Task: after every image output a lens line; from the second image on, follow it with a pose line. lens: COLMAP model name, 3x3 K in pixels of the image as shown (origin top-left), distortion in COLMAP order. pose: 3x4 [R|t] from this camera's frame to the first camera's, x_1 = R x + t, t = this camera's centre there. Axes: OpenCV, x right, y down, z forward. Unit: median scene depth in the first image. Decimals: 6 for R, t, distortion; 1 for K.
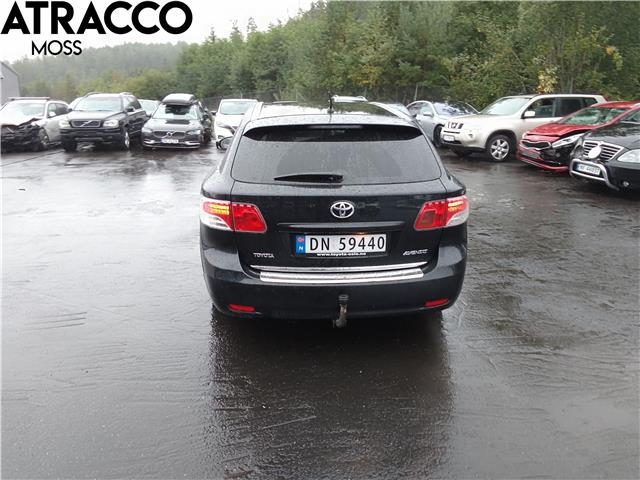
lens RADIAL K [[488.1, 0, 323.5], [0, 488.1, 239.9], [0, 0, 1]] dist [0.057275, -0.087232]
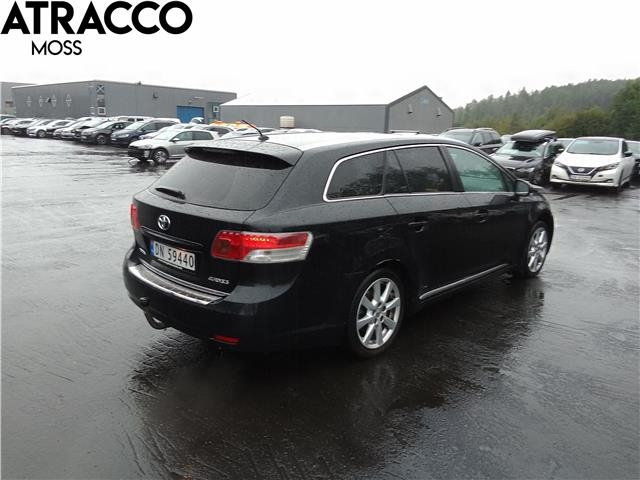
lens RADIAL K [[488.1, 0, 323.5], [0, 488.1, 239.9], [0, 0, 1]] dist [0.057275, -0.087232]
pose [[0.683108, 0.180848, -0.707571, 0.205959], [-0.230558, 0.972710, 0.026029, -0.025859], [0.692969, 0.145356, 0.706162, 0.091749]]
